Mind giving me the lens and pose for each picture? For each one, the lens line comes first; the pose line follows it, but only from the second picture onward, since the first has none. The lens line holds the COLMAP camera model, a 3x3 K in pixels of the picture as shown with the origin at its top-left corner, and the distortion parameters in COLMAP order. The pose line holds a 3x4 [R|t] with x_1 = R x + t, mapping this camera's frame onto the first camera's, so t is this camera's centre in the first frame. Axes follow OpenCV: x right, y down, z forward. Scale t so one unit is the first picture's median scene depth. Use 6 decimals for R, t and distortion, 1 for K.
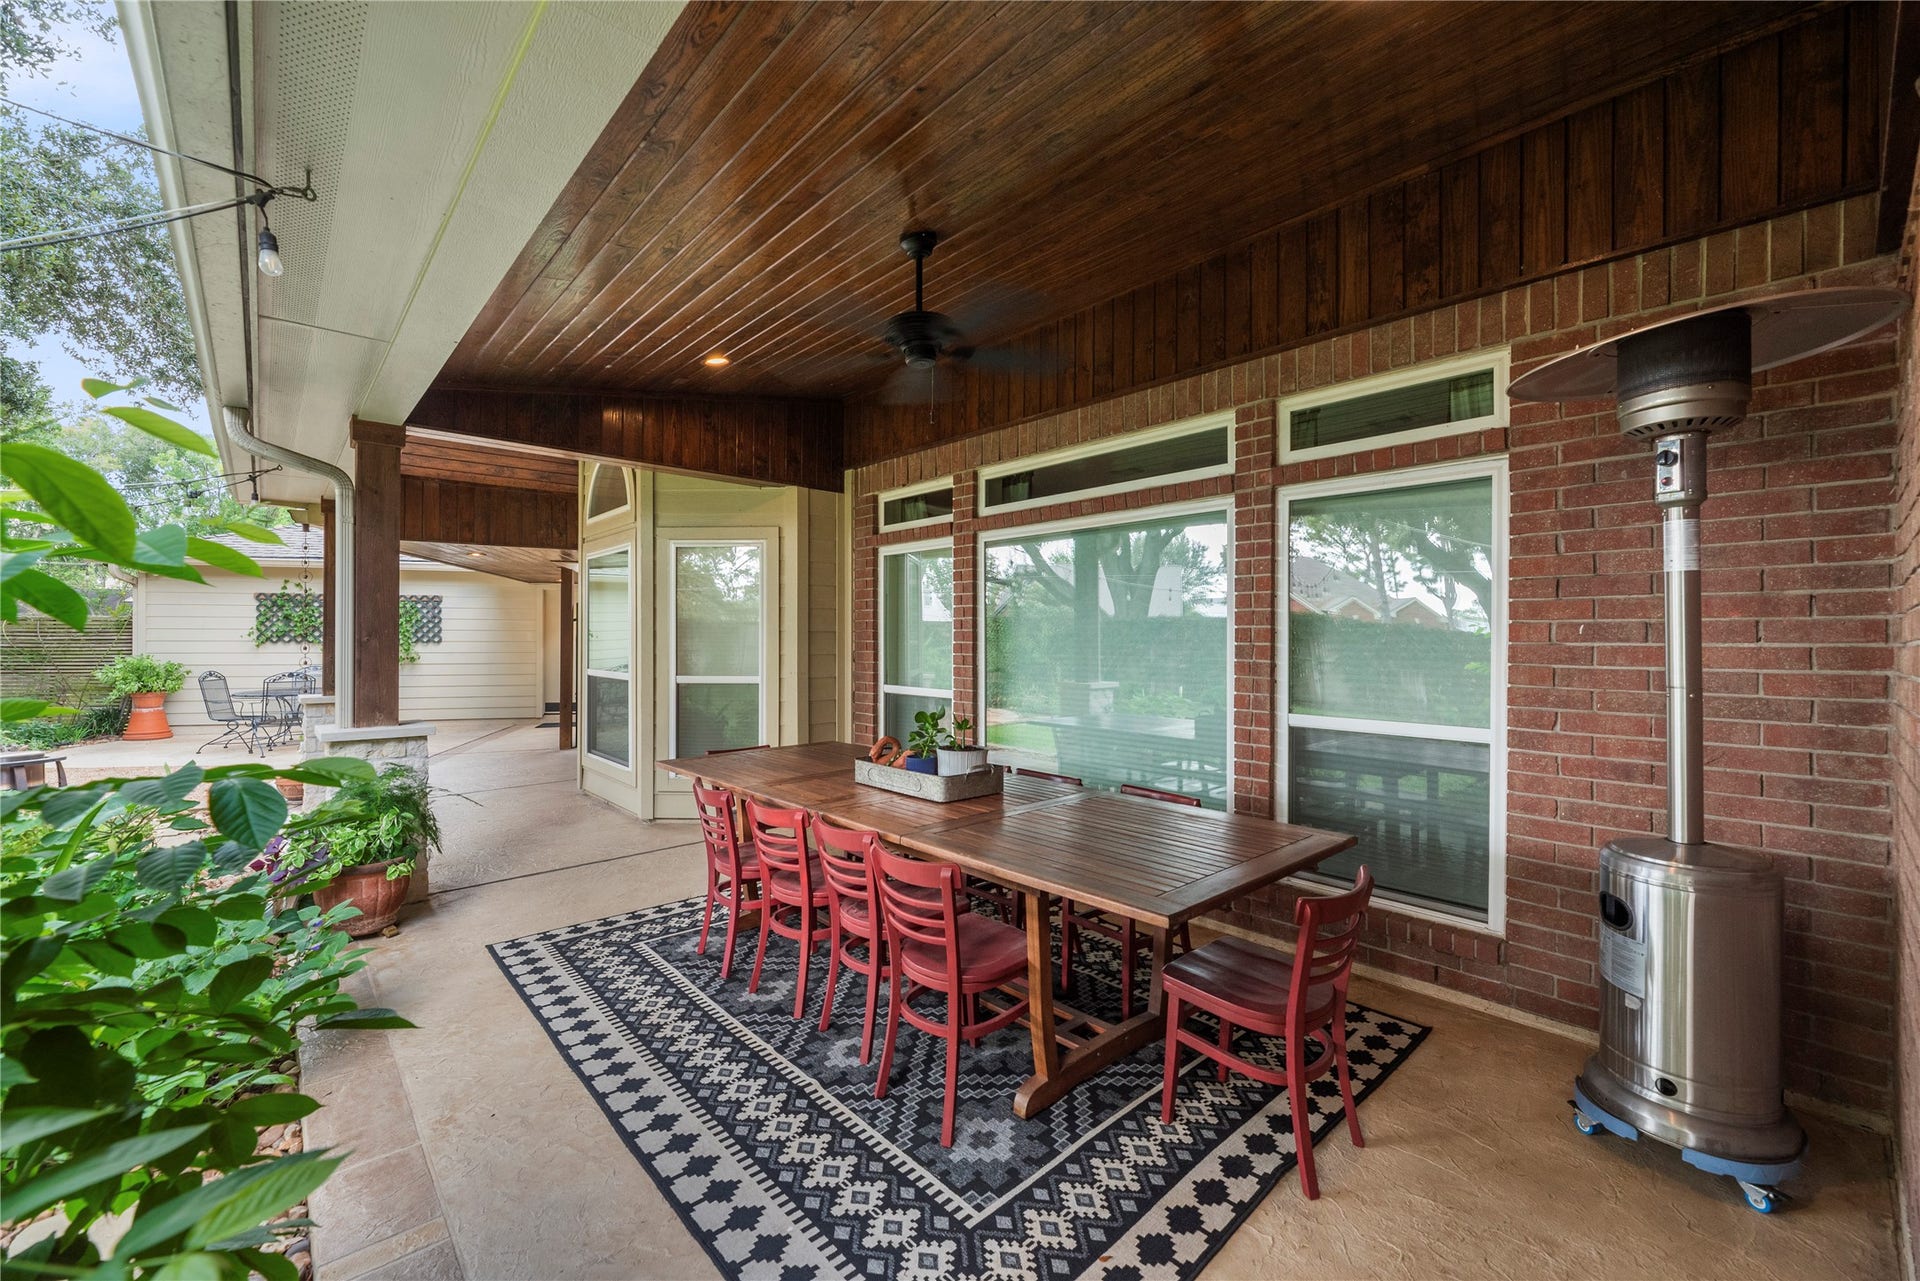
lens RADIAL K [[782.5, 0, 973.6], [0, 782.5, 640.7], [0, 0, 1]] dist [-0.000537, -0.000274]
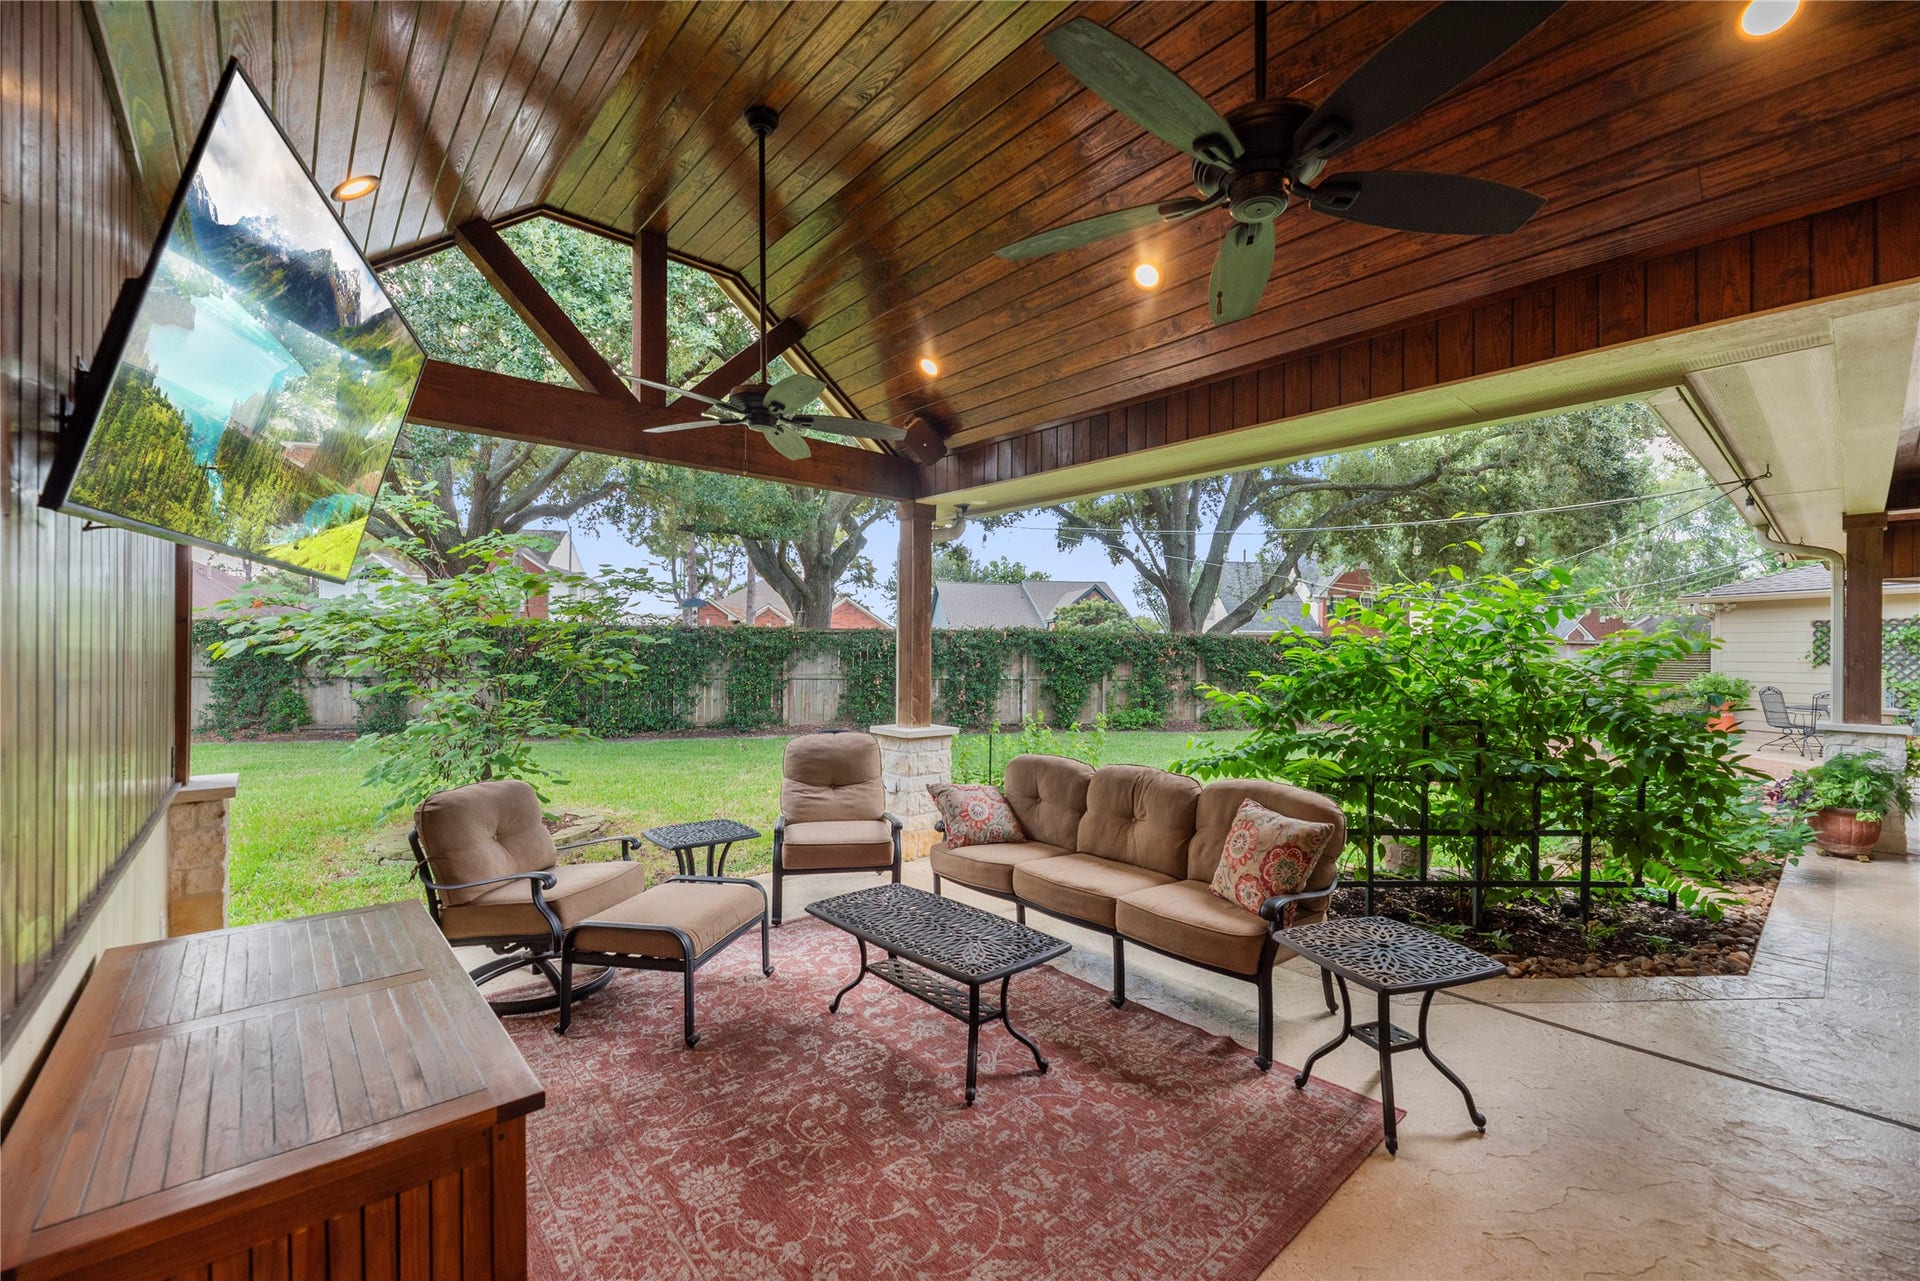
lens RADIAL K [[782.5, 0, 971.8], [0, 782.5, 649.5], [0, 0, 1]] dist [-0.000537, -0.000274]
pose [[-0.011704, -0.008944, -0.999892, 0.699857], [-0.005801, 0.999944, -0.008876, -0.005396], [0.999915, 0.005697, -0.011755, -0.625693]]
